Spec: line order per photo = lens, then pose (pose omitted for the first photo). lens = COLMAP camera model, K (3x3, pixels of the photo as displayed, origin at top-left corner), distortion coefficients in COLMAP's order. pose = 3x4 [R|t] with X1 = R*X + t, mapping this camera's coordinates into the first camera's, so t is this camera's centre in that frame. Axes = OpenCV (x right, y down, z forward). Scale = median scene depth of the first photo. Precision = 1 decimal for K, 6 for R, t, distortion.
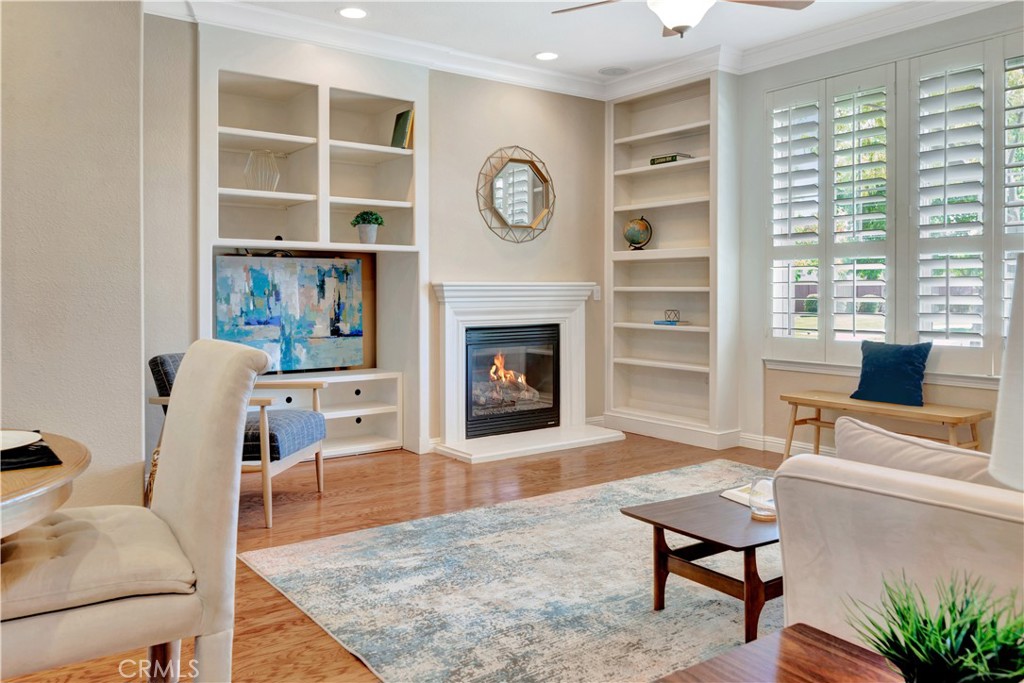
lens RADIAL K [[781.4, 0, 509.3], [0, 781.4, 284.4], [0, 0, 1]] dist [0.002608, 0.001014]
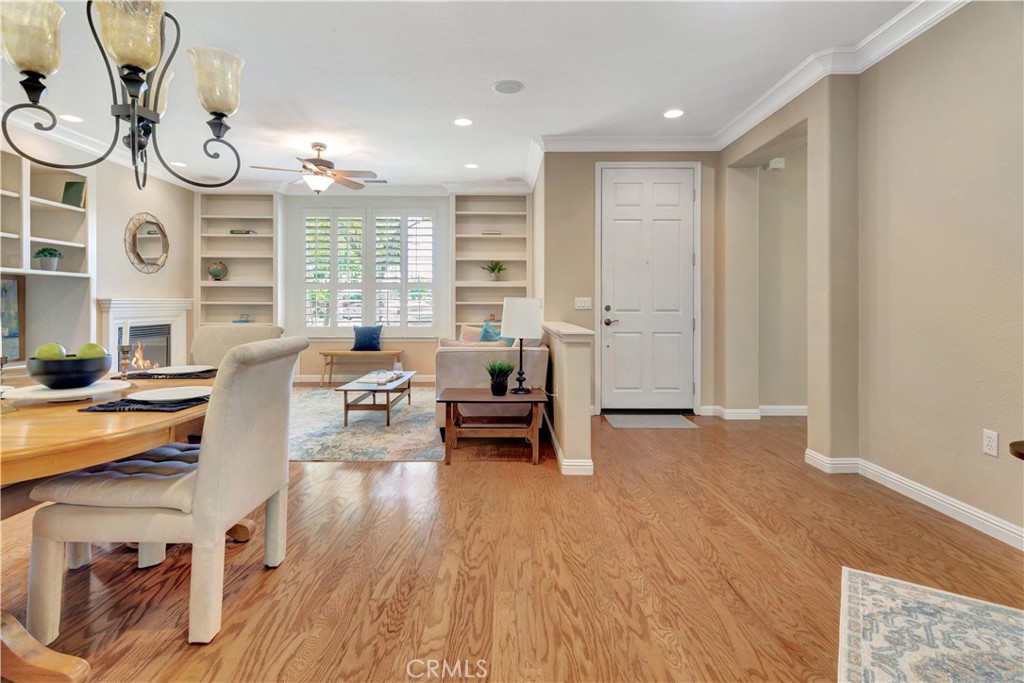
lens RADIAL K [[504.3, 0, 509.1], [0, 504.3, 302.6], [0, 0, 1]] dist [0.002346, 0.000203]
pose [[0.591391, 0.004791, 0.806370, -0.412123], [-0.008892, 0.999960, 0.000580, -0.001379], [-0.806336, -0.007514, 0.591410, -0.217040]]
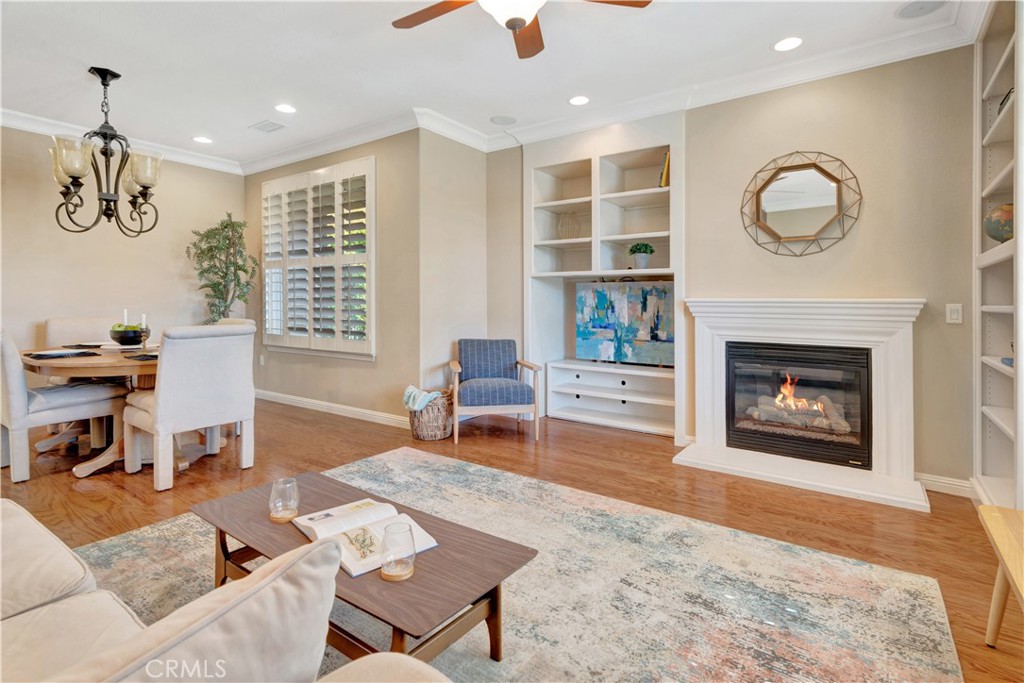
lens RADIAL K [[510.1, 0, 509.3], [0, 510.1, 315.1], [0, 0, 1]] dist [0.033297, 0.000004]
pose [[0.309516, 0.026259, -0.950532, 0.525789], [0.001055, 0.999609, 0.027958, -0.000518], [0.950894, -0.009656, 0.309367, 0.517095]]
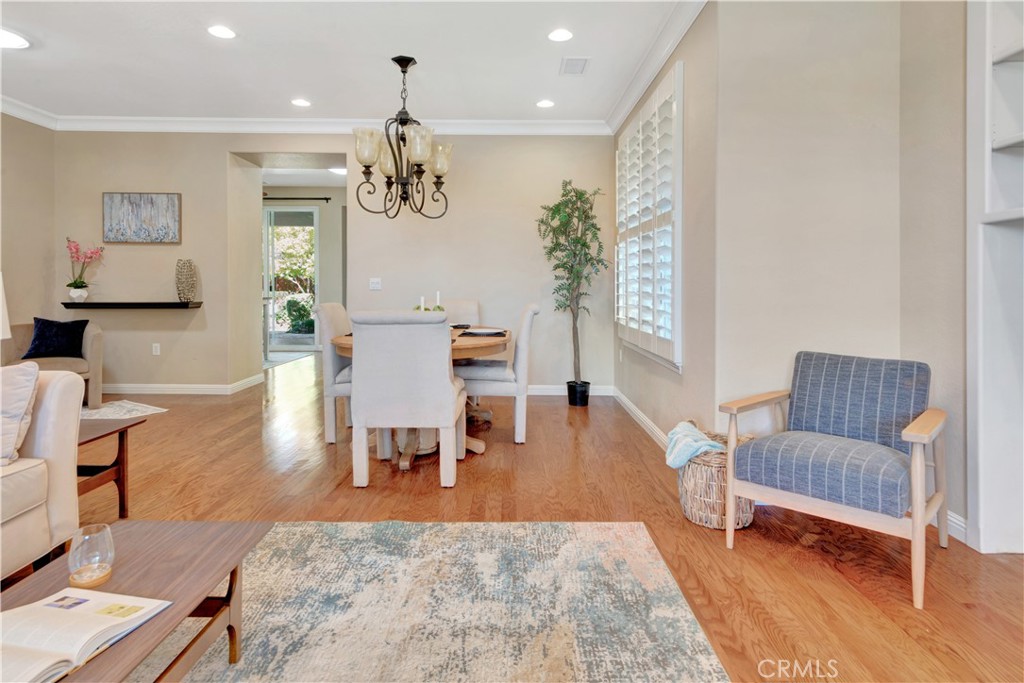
lens RADIAL K [[593.4, 0, 508.1], [0, 593.4, 291.3], [0, 0, 1]] dist [0.018138, 0.000186]
pose [[-0.590175, 0.009543, -0.807219, 0.269288], [0.004739, 0.999954, 0.008357, 0.004192], [0.807262, 0.001107, -0.590193, 0.808570]]
